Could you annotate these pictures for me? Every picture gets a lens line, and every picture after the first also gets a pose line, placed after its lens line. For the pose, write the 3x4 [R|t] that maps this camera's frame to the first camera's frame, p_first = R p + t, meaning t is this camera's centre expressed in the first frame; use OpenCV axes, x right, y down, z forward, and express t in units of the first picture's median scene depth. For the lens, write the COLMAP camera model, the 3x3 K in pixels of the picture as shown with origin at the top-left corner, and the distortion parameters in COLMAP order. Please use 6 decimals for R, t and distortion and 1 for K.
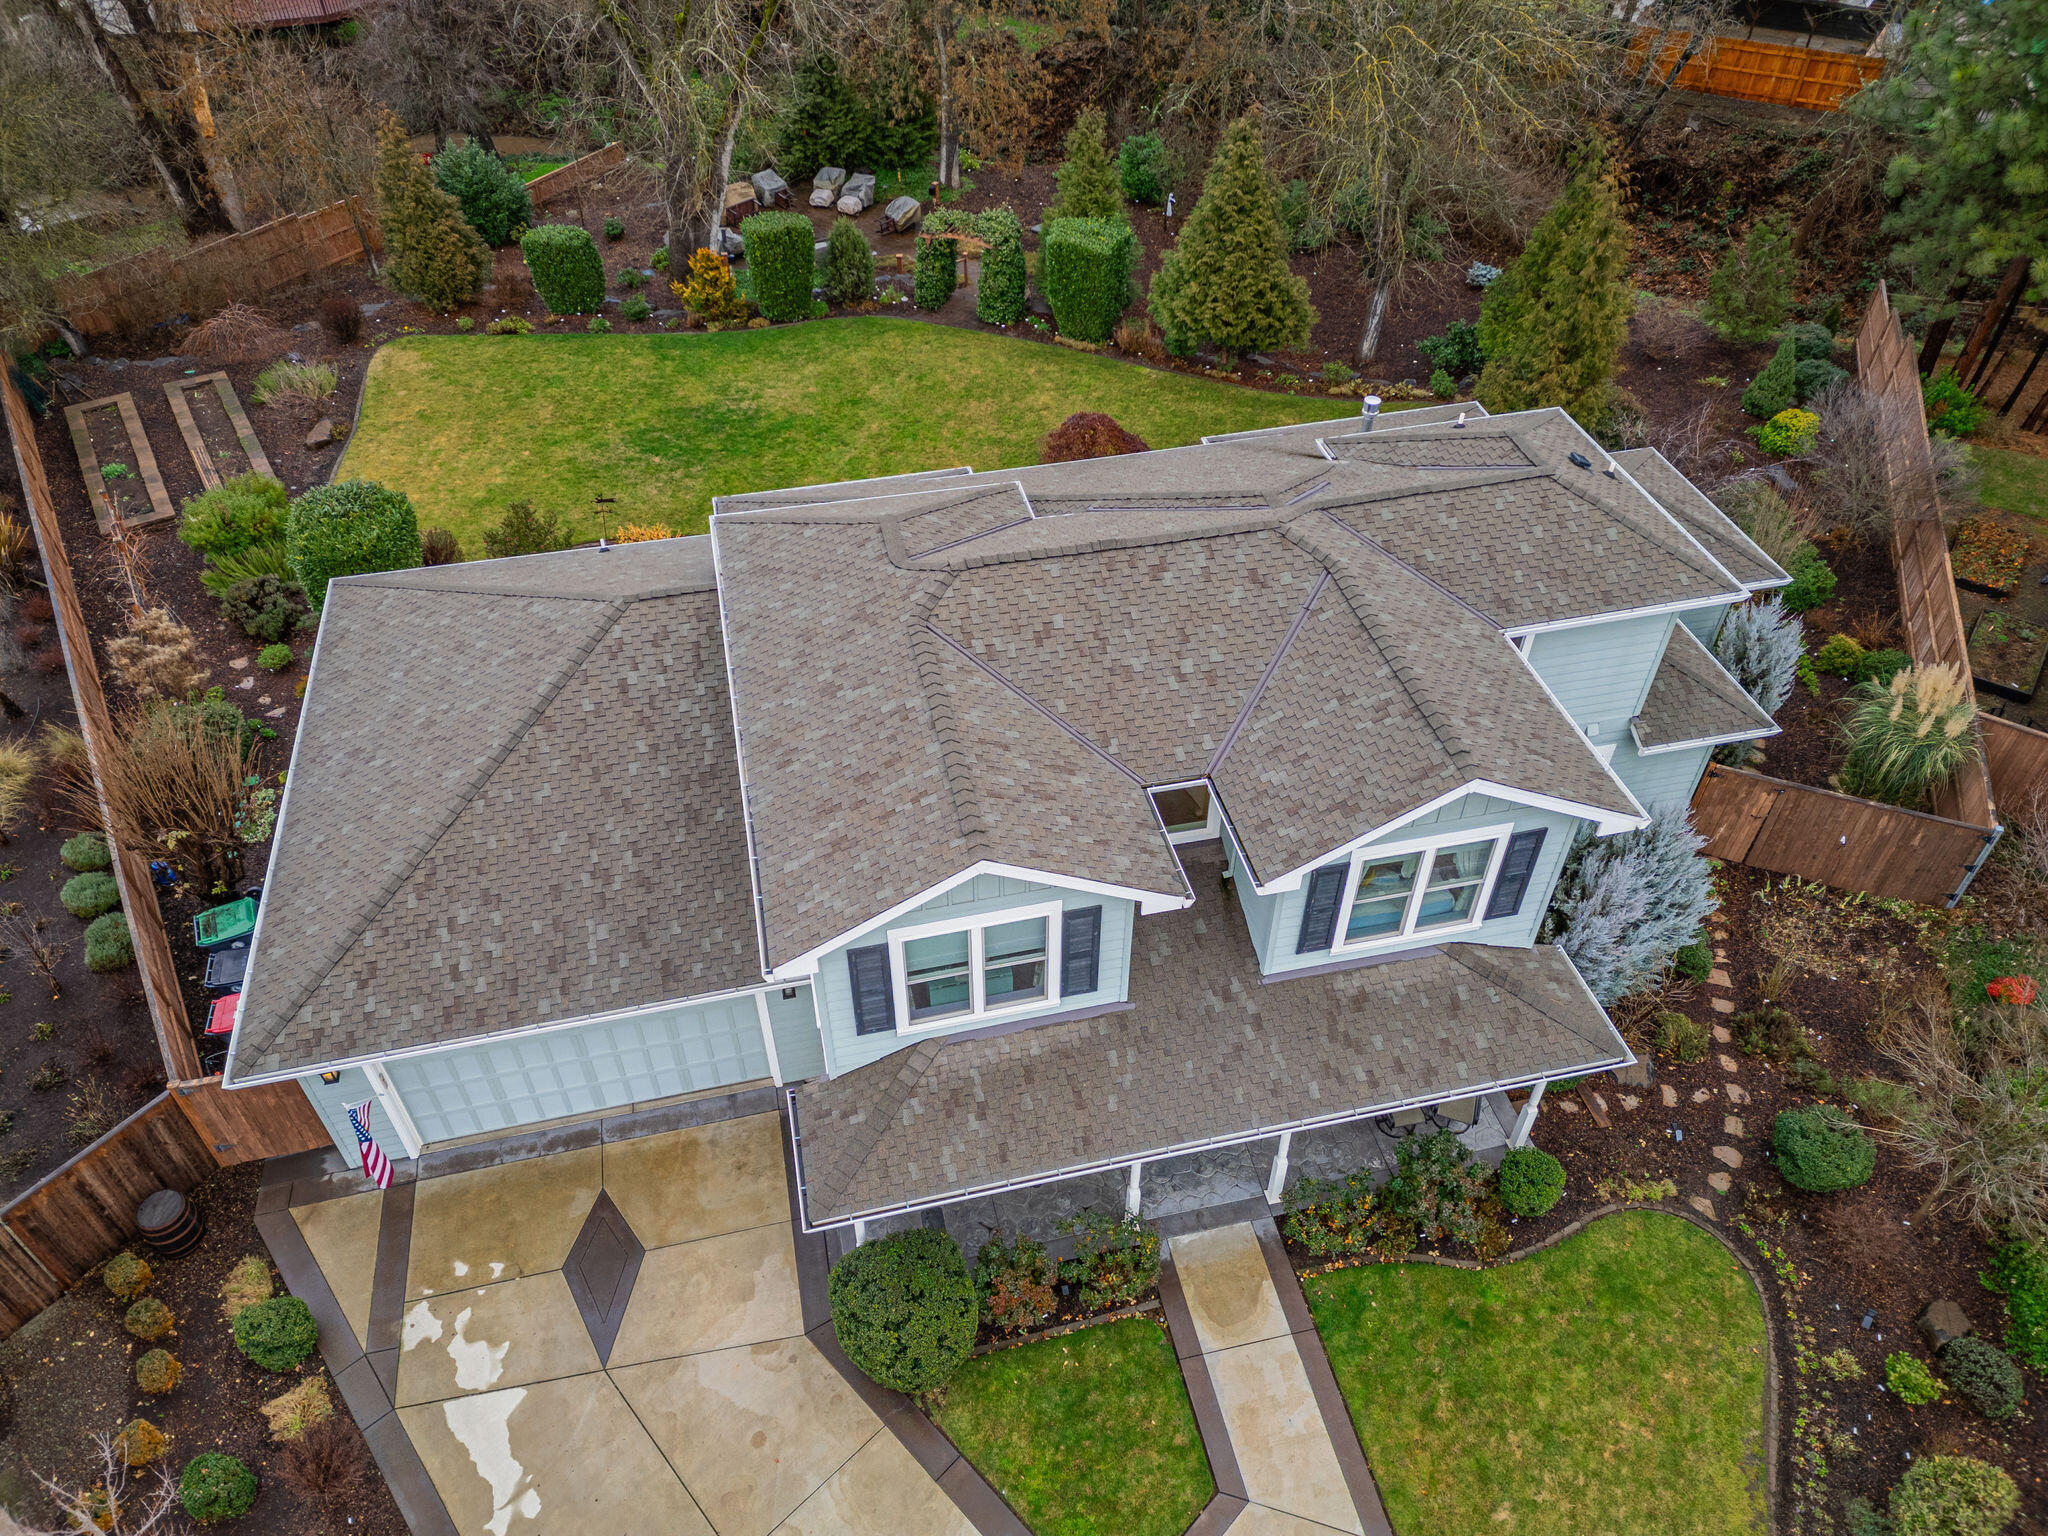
lens RADIAL K [[1423.2, 0, 1014.7], [0, 1423.2, 762.9], [0, 0, 1]] dist [0.076984, -0.026403]
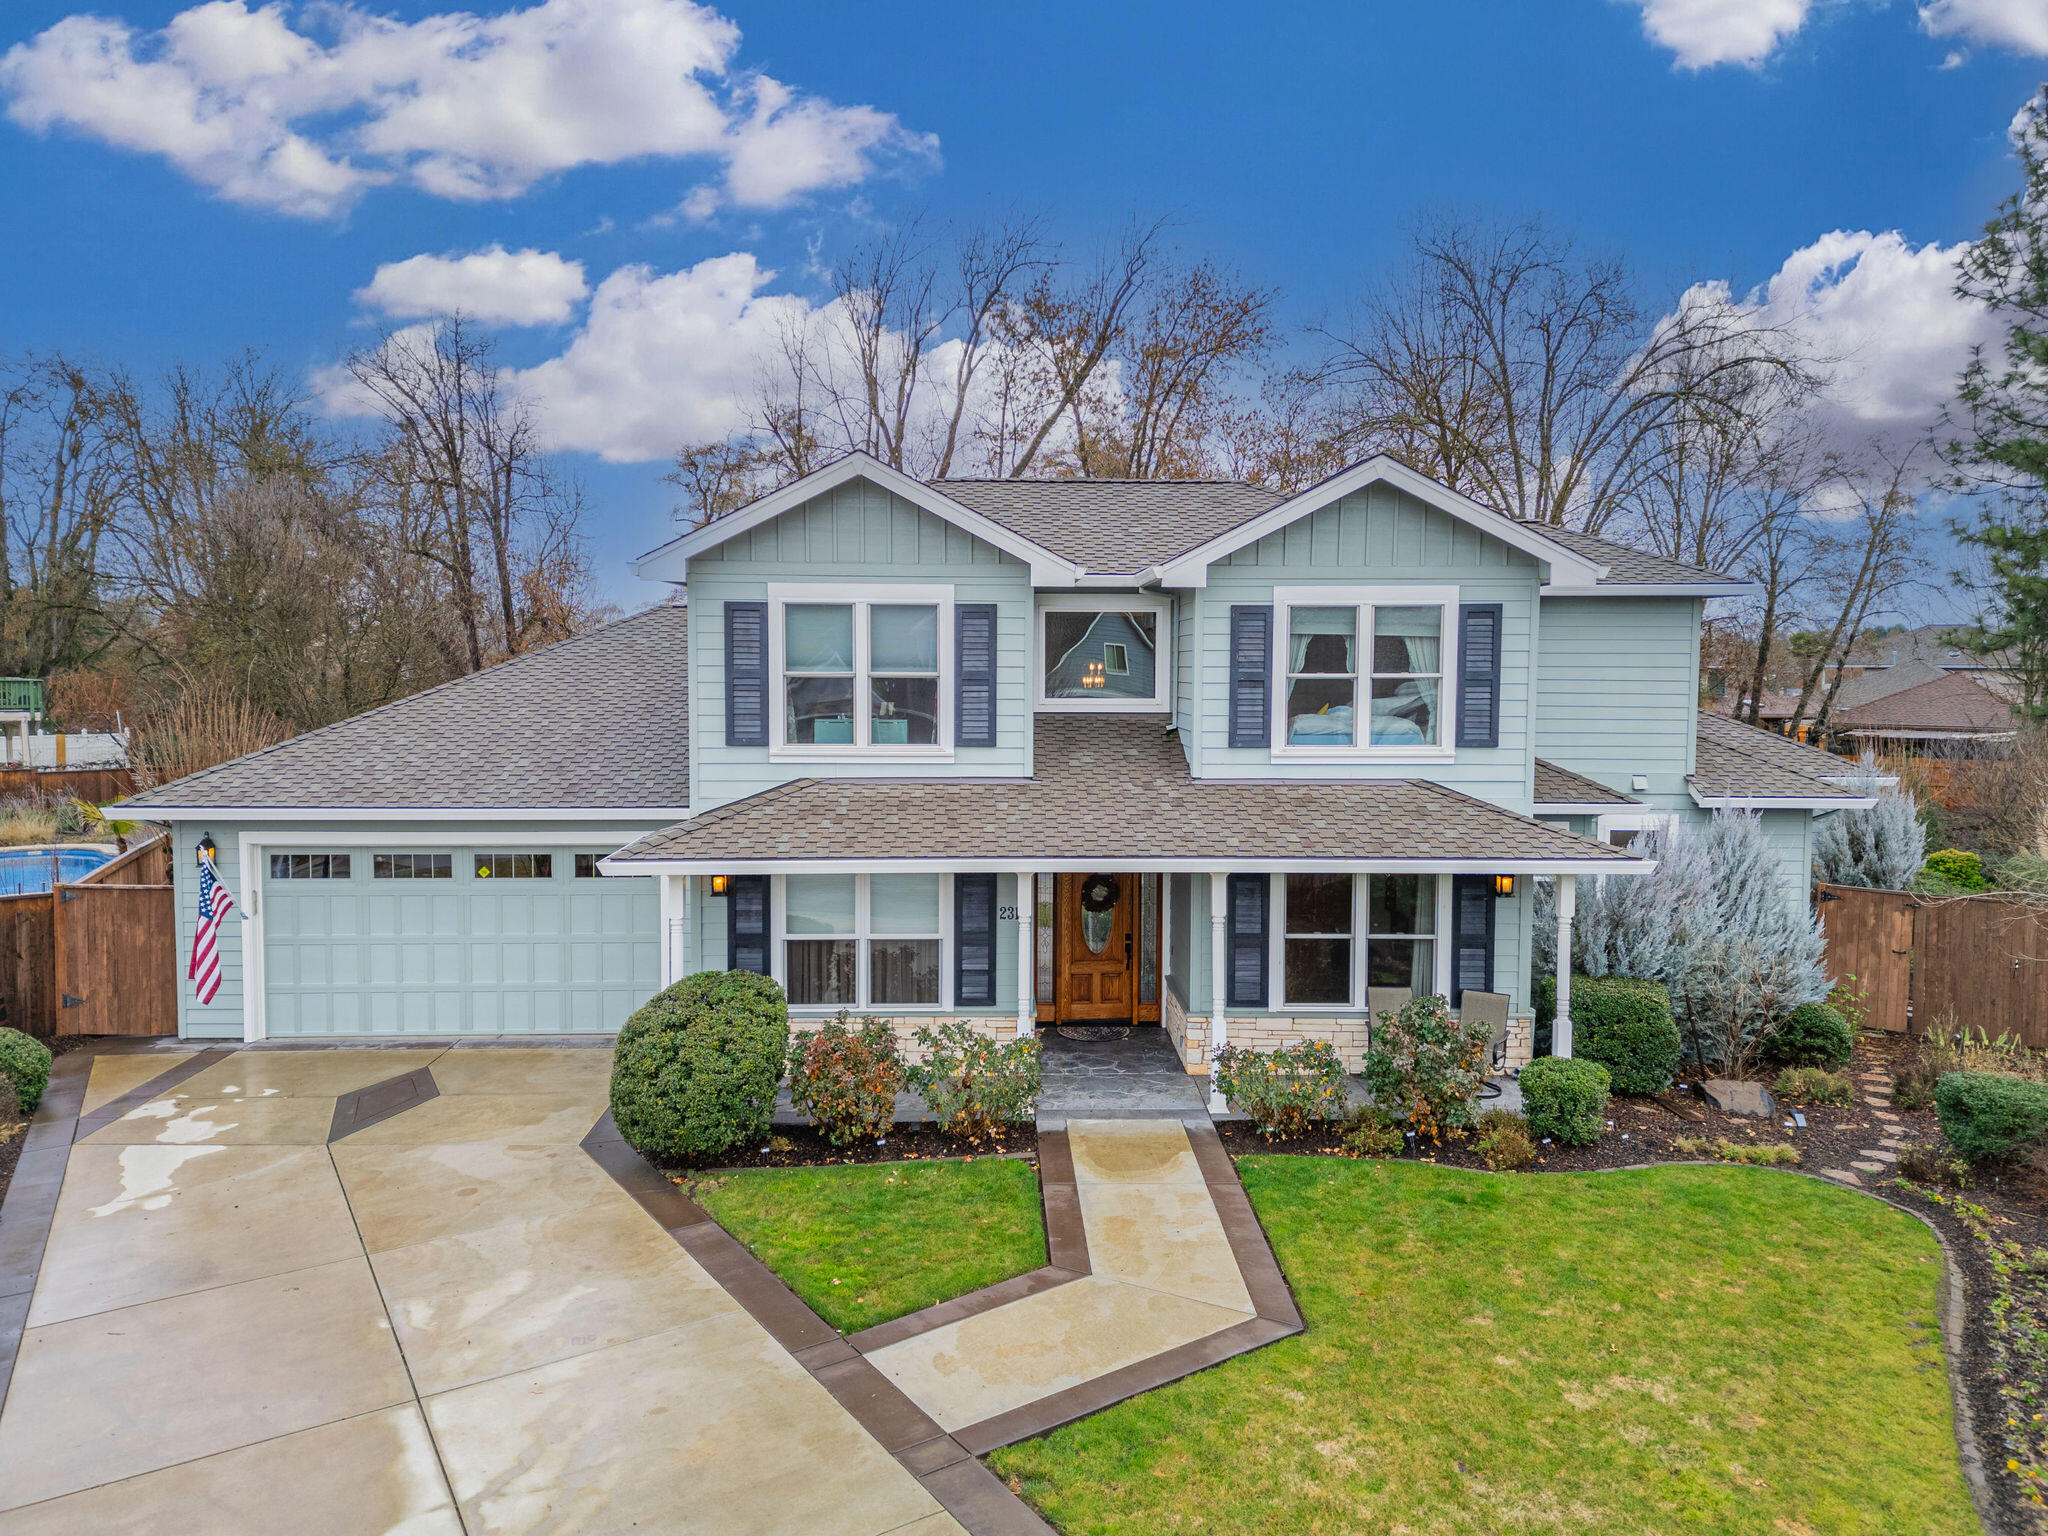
lens RADIAL K [[1423.2, 0, 1006.3], [0, 1423.2, 758.5], [0, 0, 1]] dist [0.076984, -0.026403]
pose [[0.980418, 0.023959, -0.195465, 0.126223], [-0.142619, 0.770833, -0.620867, 0.379937], [0.135796, 0.636587, 0.759155, 0.170651]]
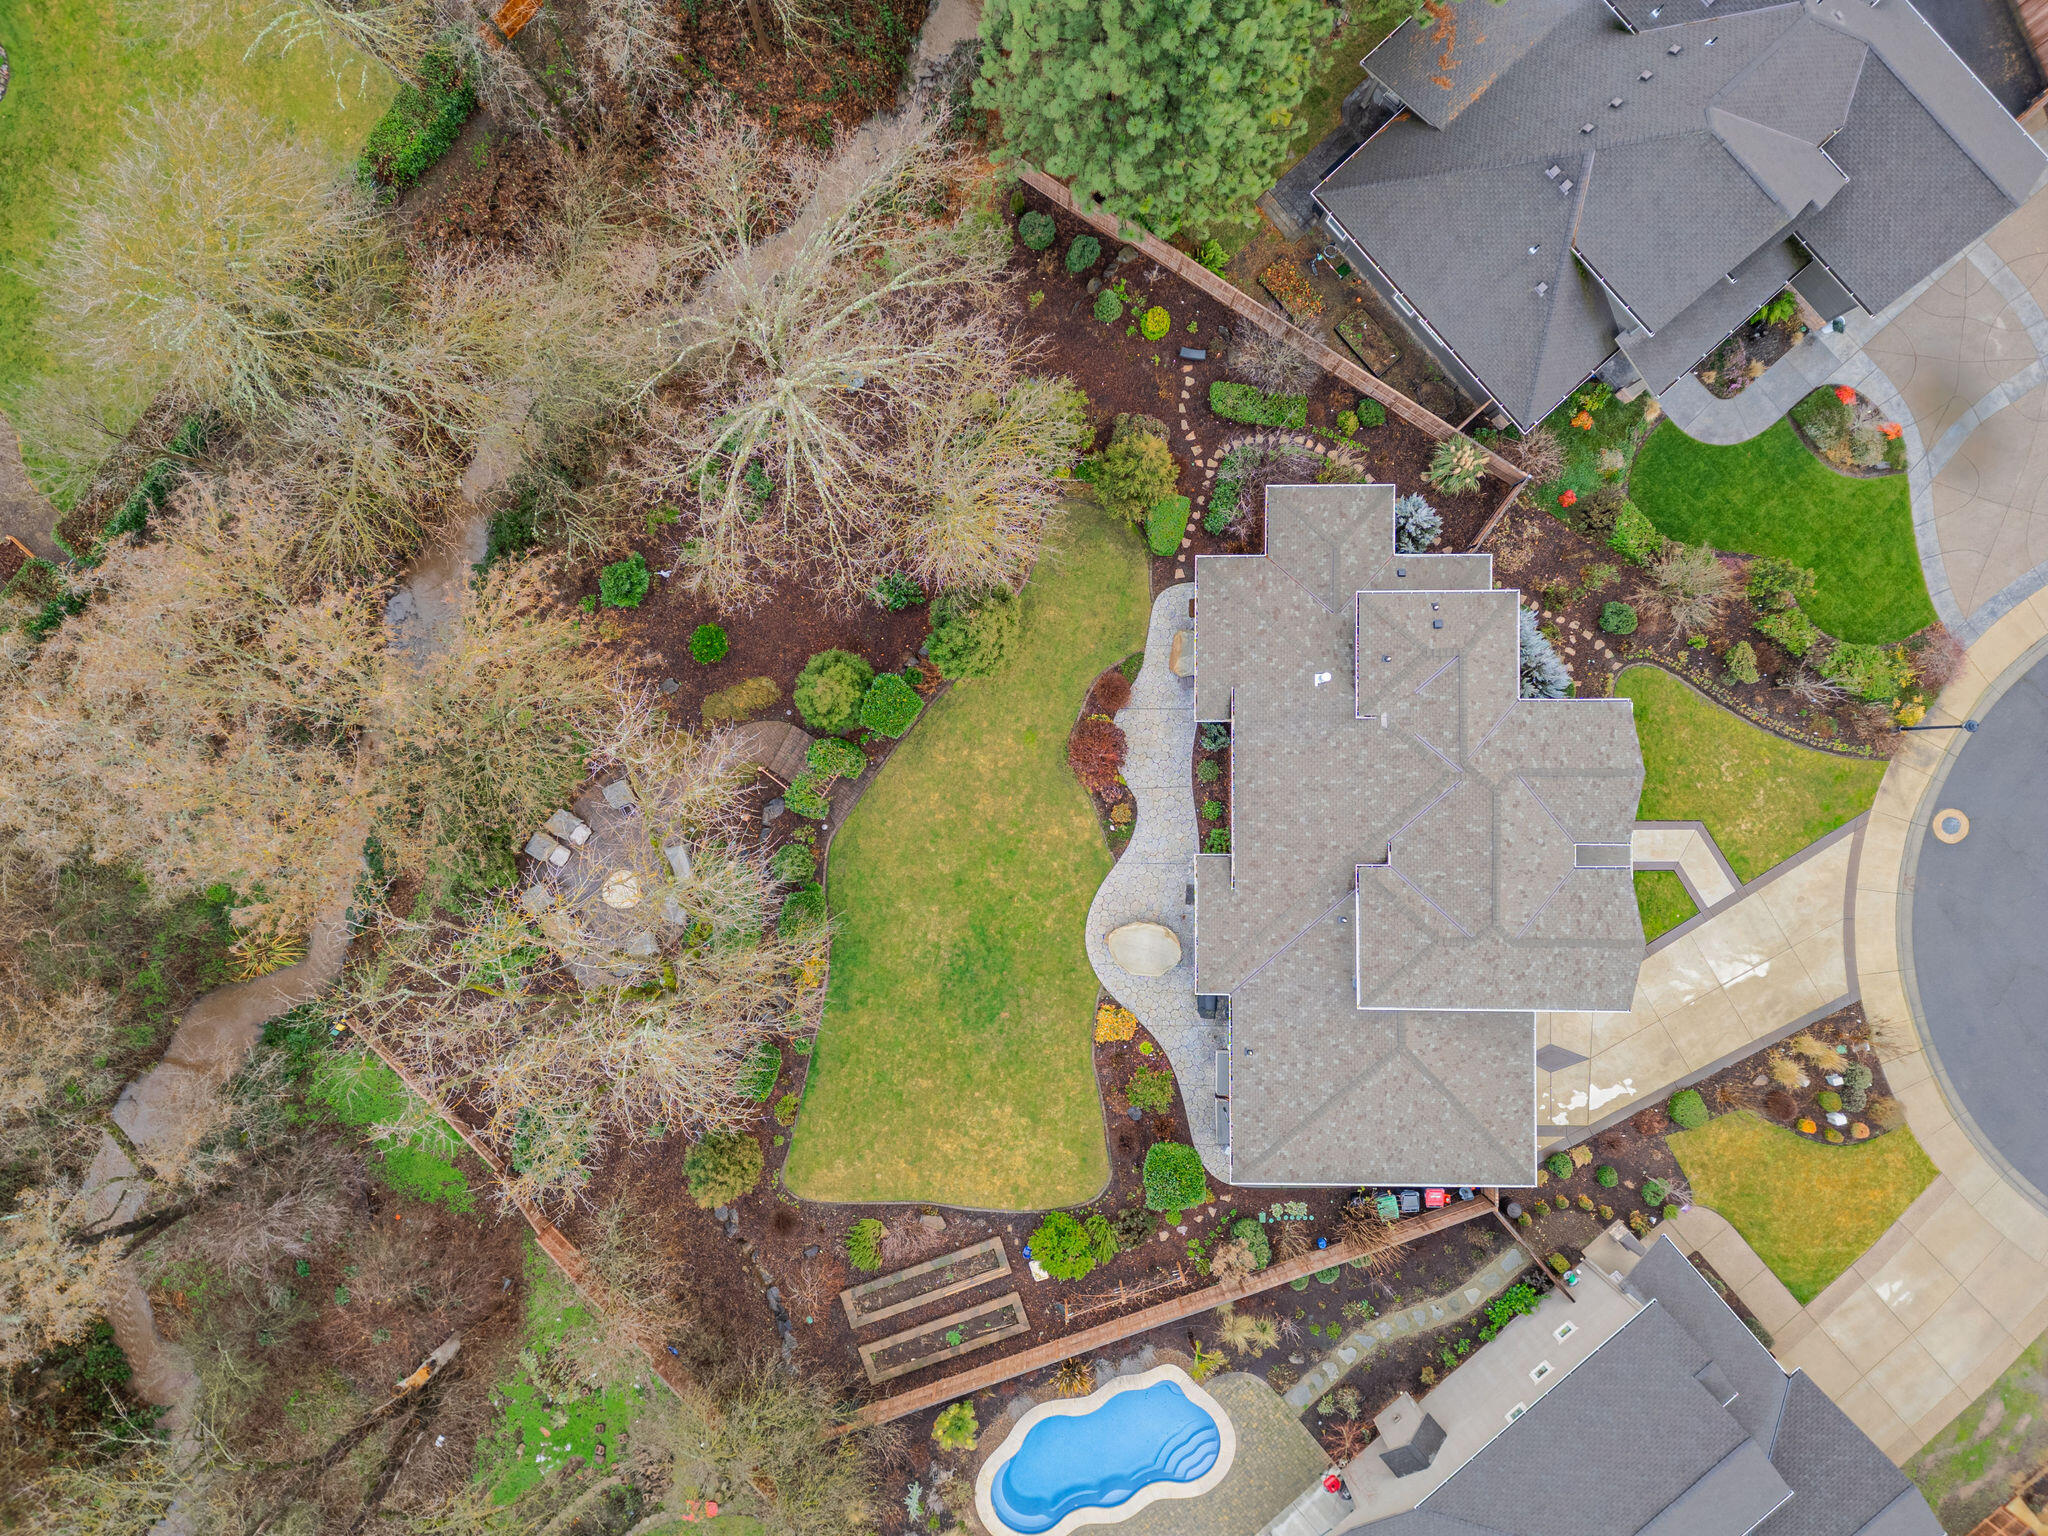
lens RADIAL K [[1423.2, 0, 1019.7], [0, 1423.2, 752.4], [0, 0, 1]] dist [0.076984, -0.026403]
pose [[0.219670, -0.975558, 0.005587, 0.029932], [0.668442, 0.154682, 0.727501, -1.422535], [-0.710584, -0.156076, 0.686083, -0.054411]]
